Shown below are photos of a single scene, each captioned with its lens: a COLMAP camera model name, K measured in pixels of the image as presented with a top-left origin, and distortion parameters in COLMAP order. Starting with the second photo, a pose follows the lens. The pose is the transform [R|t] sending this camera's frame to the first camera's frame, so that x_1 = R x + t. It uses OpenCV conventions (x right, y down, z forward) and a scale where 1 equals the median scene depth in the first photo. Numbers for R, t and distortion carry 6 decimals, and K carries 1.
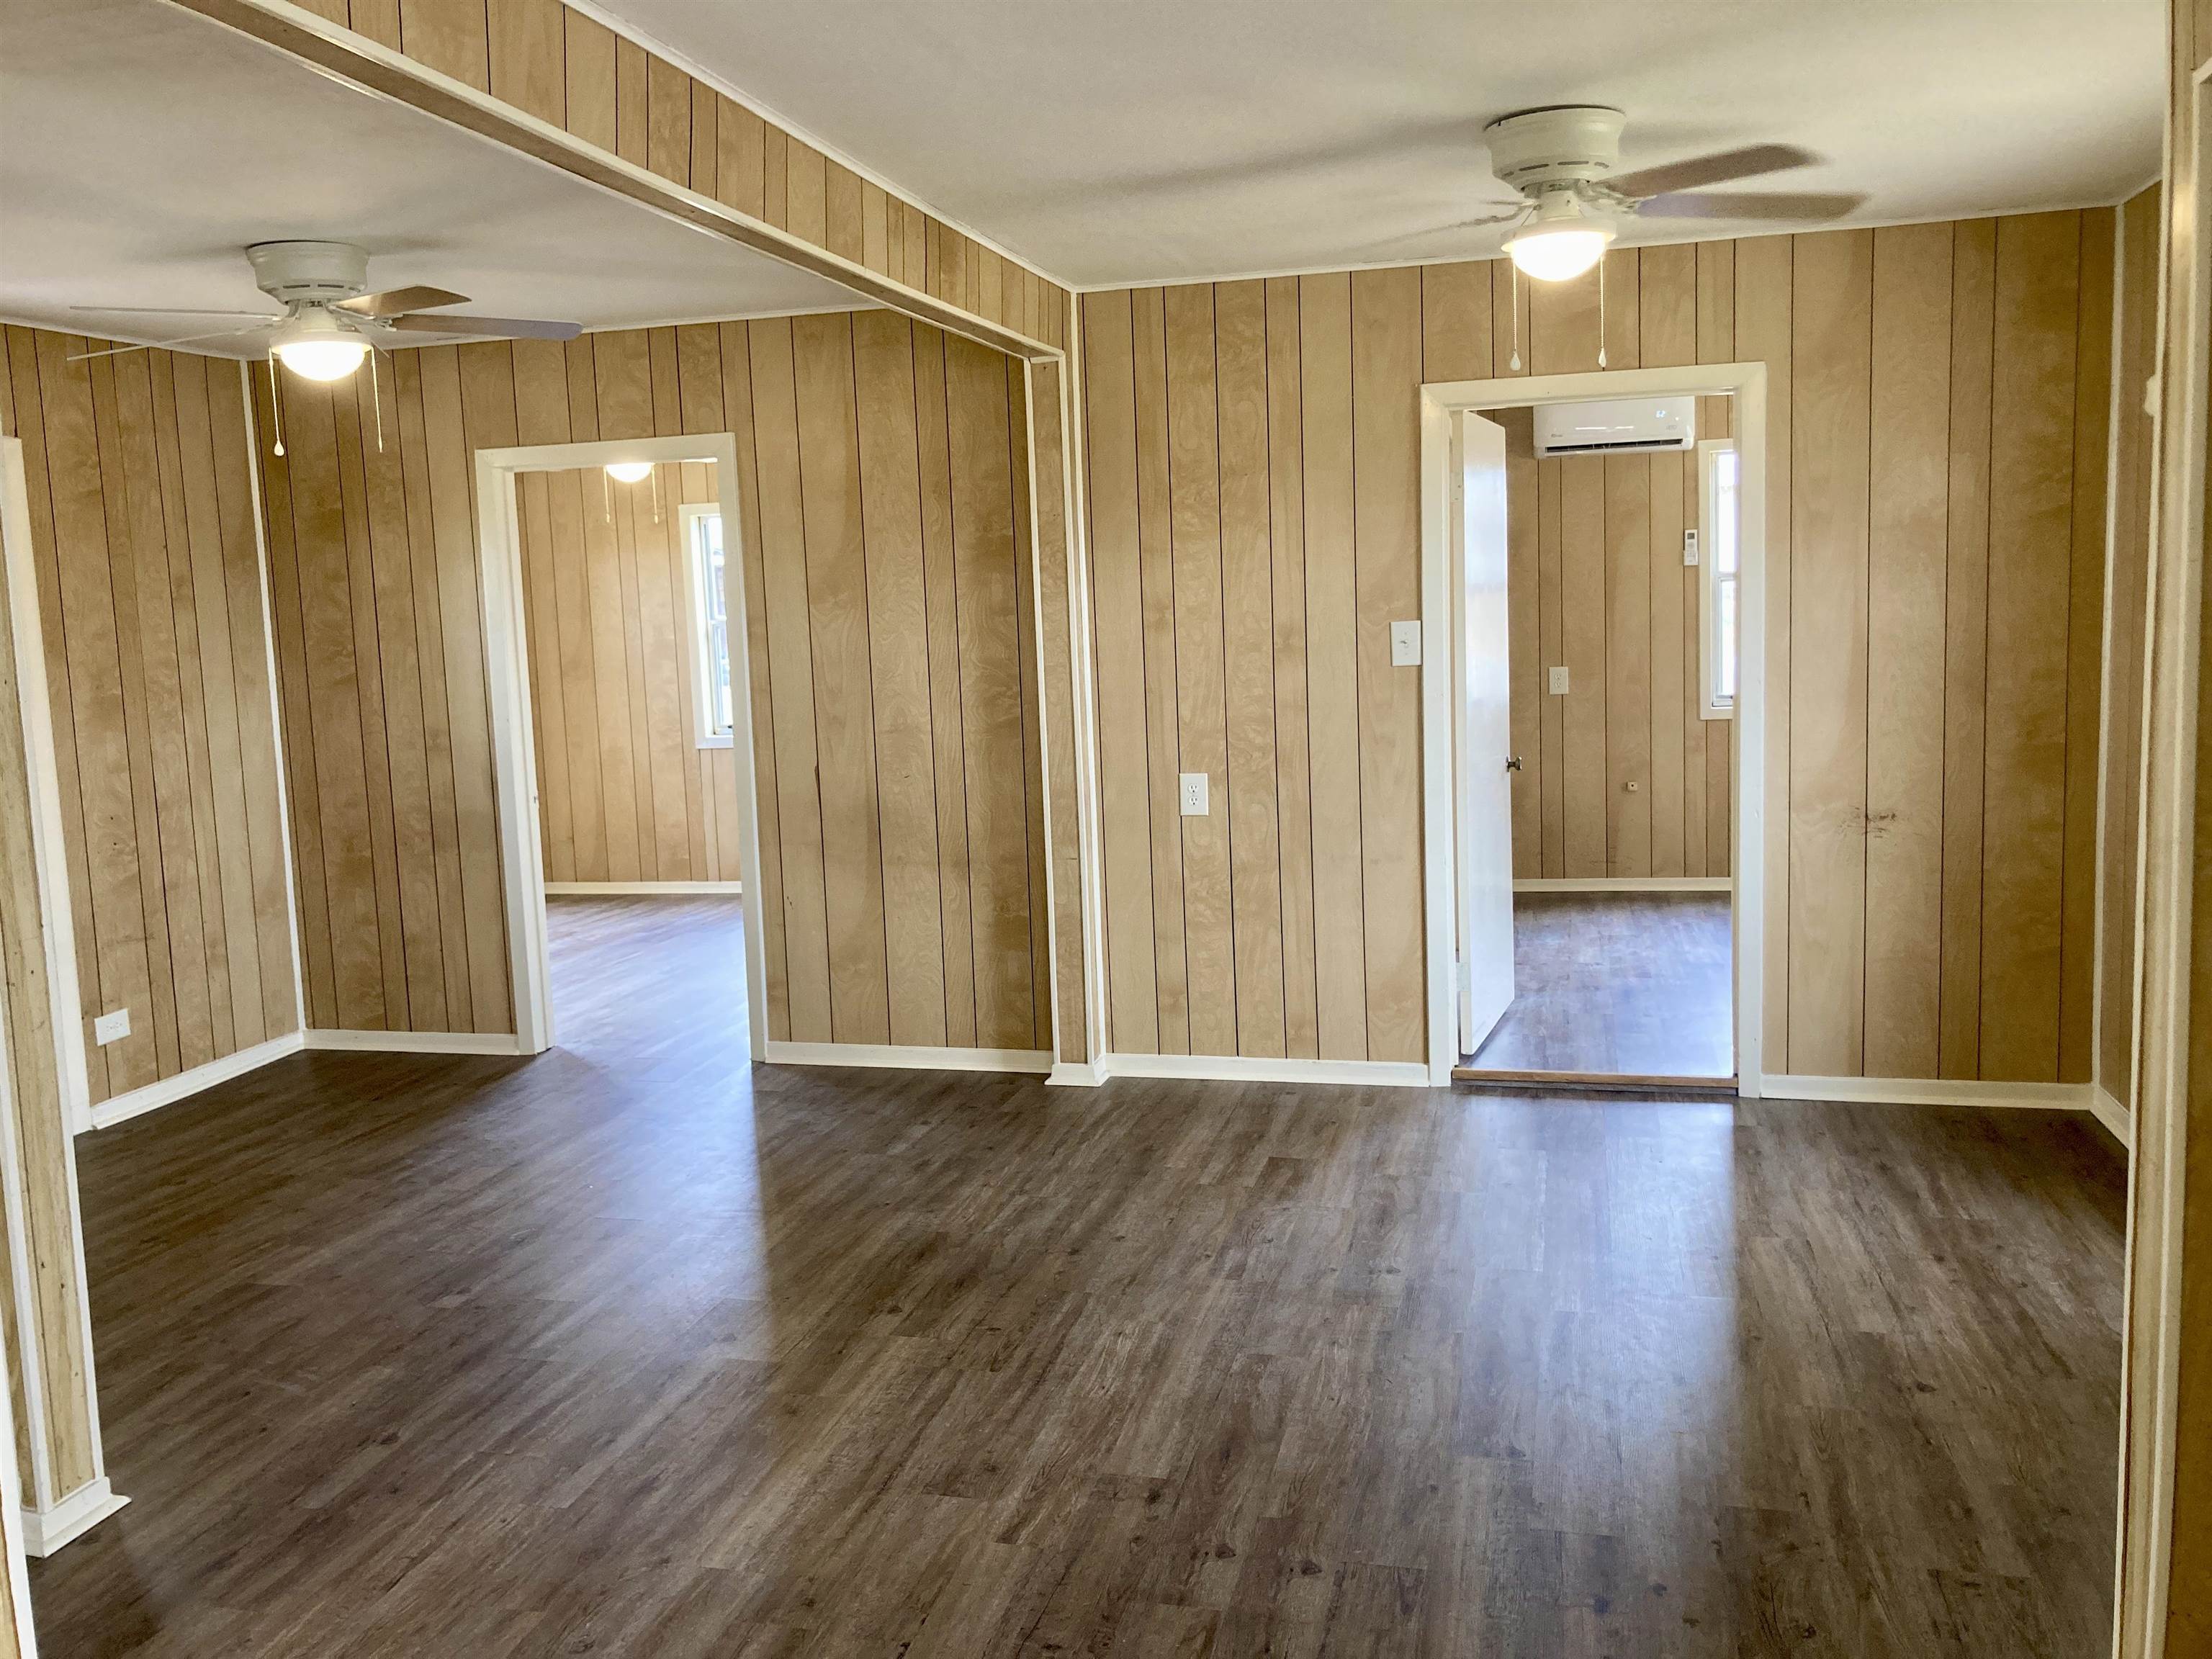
lens RADIAL K [[1800.8, 0, 1089.3], [0, 1800.8, 845.0], [0, 0, 1]] dist [0.031261, -0.044689]
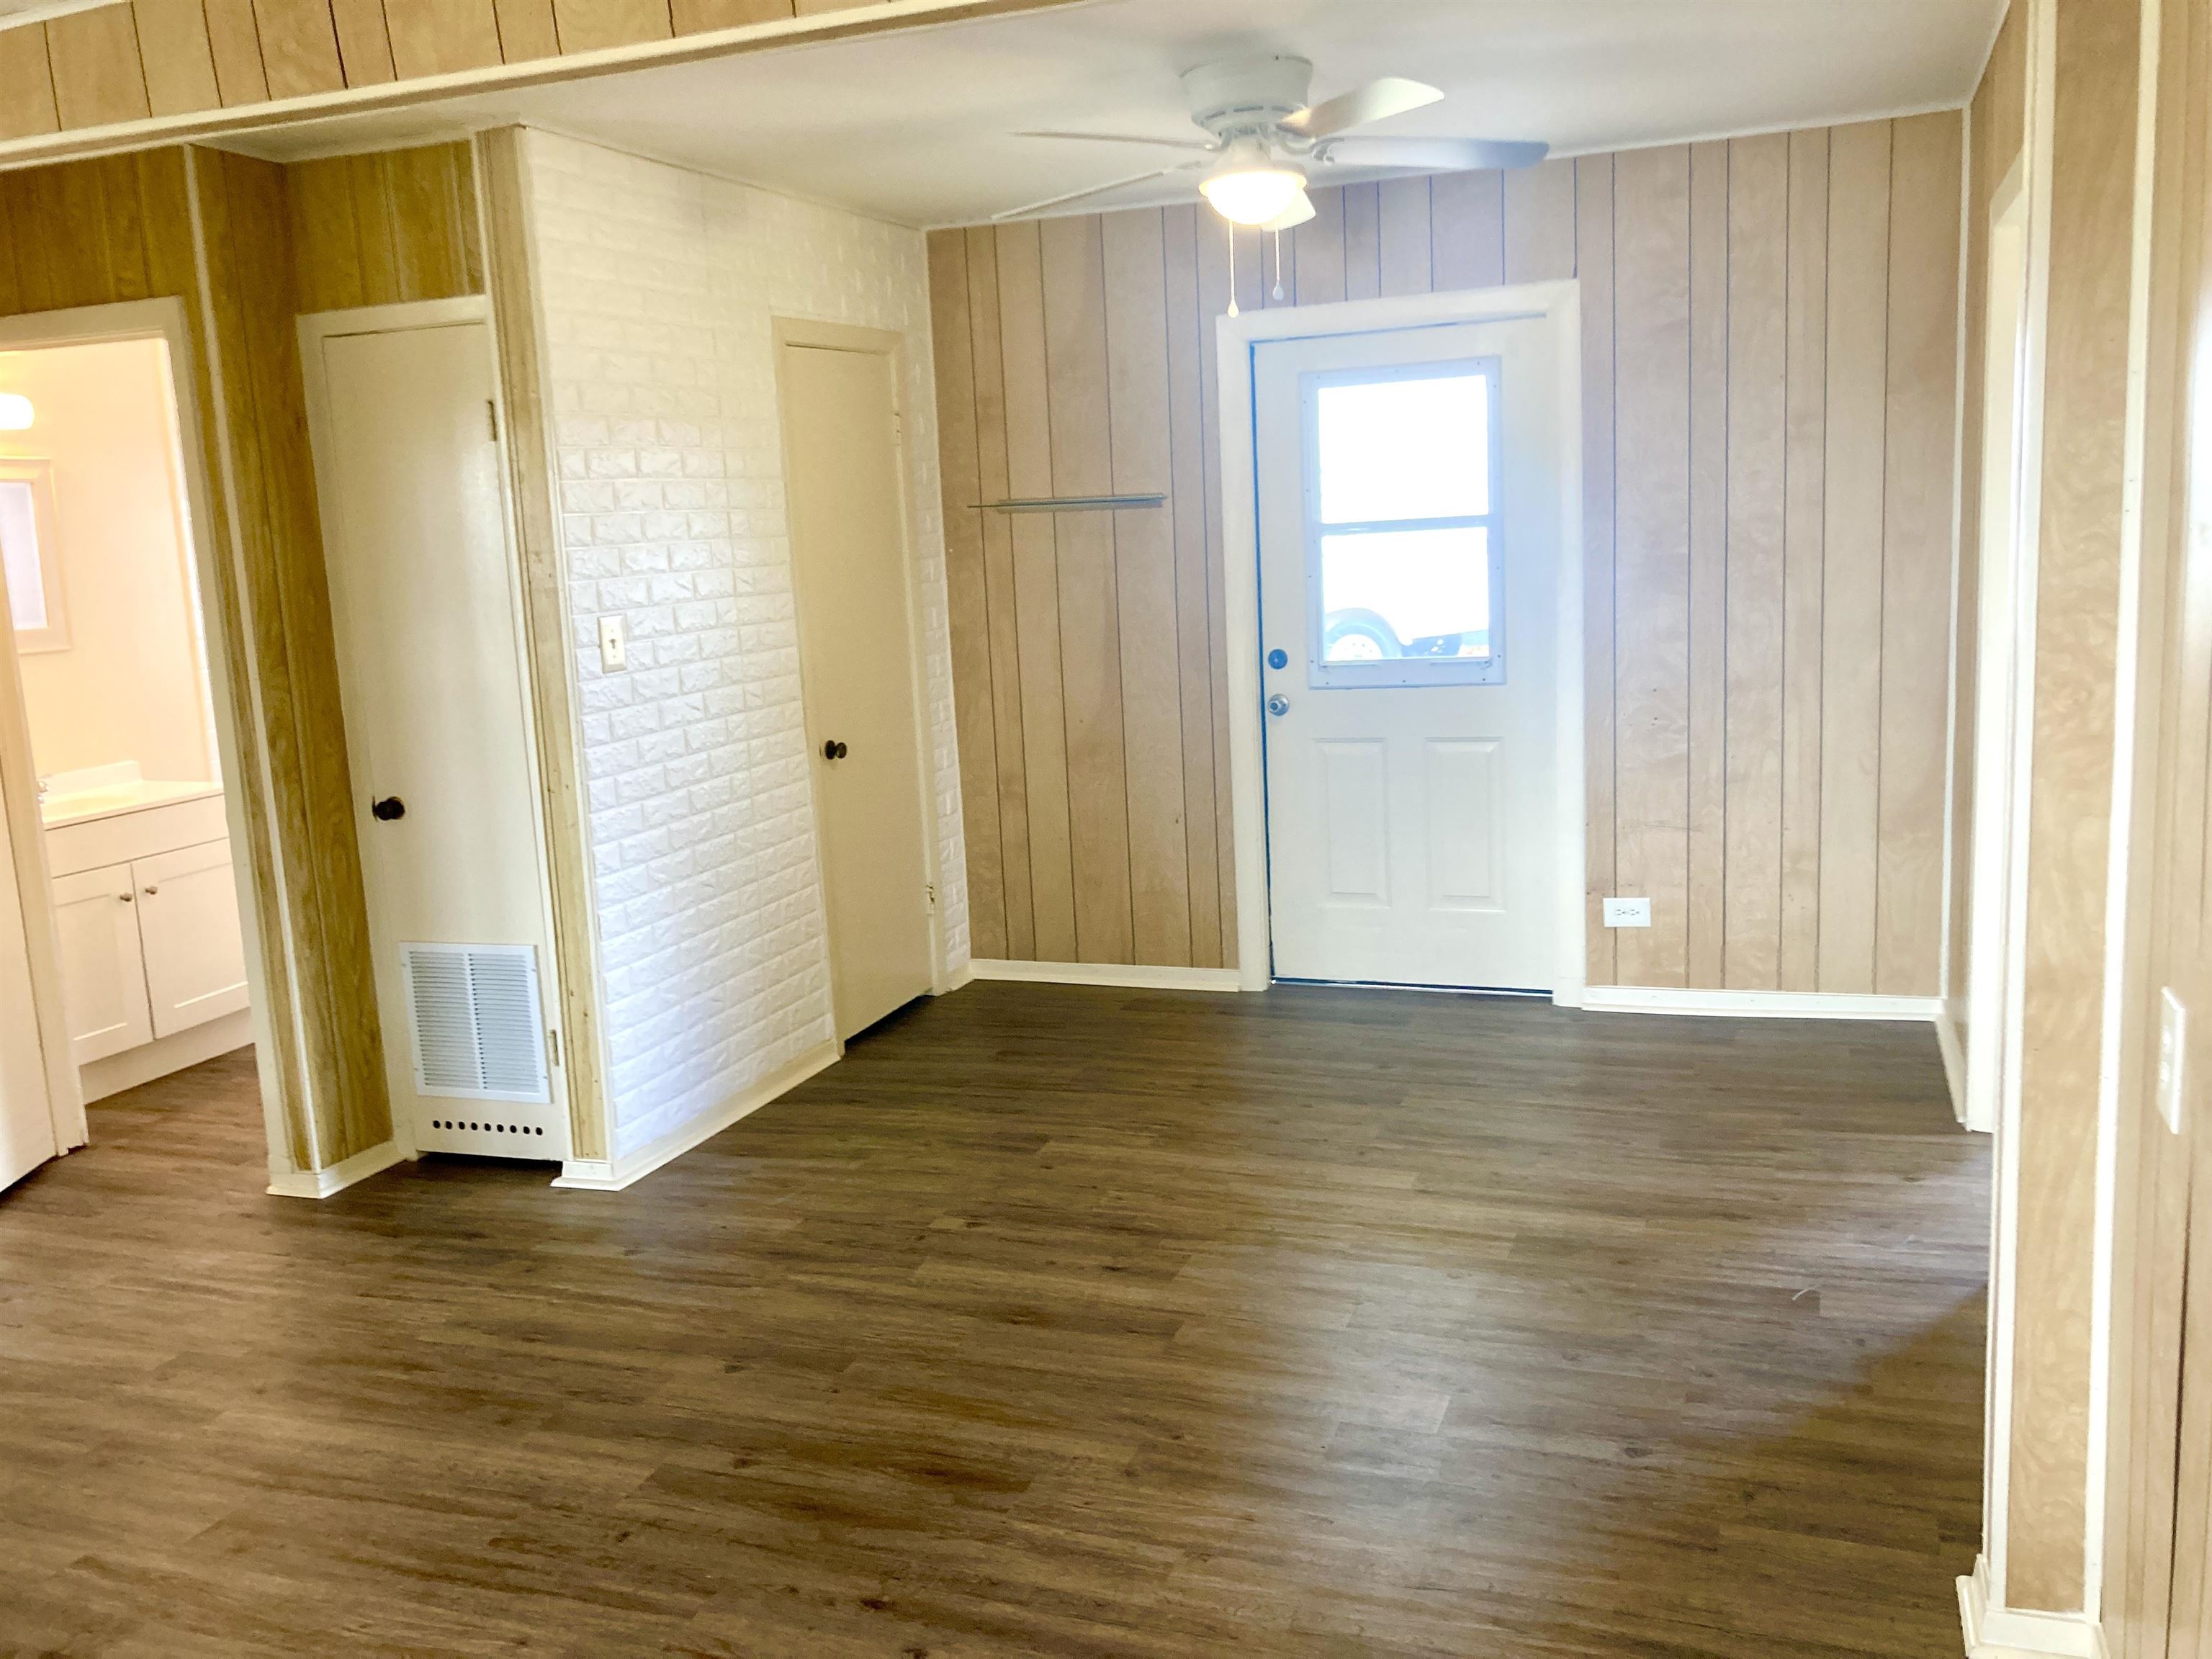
lens RADIAL K [[1800.8, 0, 1083.2], [0, 1800.8, 811.7], [0, 0, 1]] dist [0.031261, -0.044689]
pose [[-0.092451, 0.202841, -0.974838, 0.620854], [-0.082651, 0.974089, 0.210524, -0.199454], [0.992281, 0.100034, -0.073290, 1.284225]]
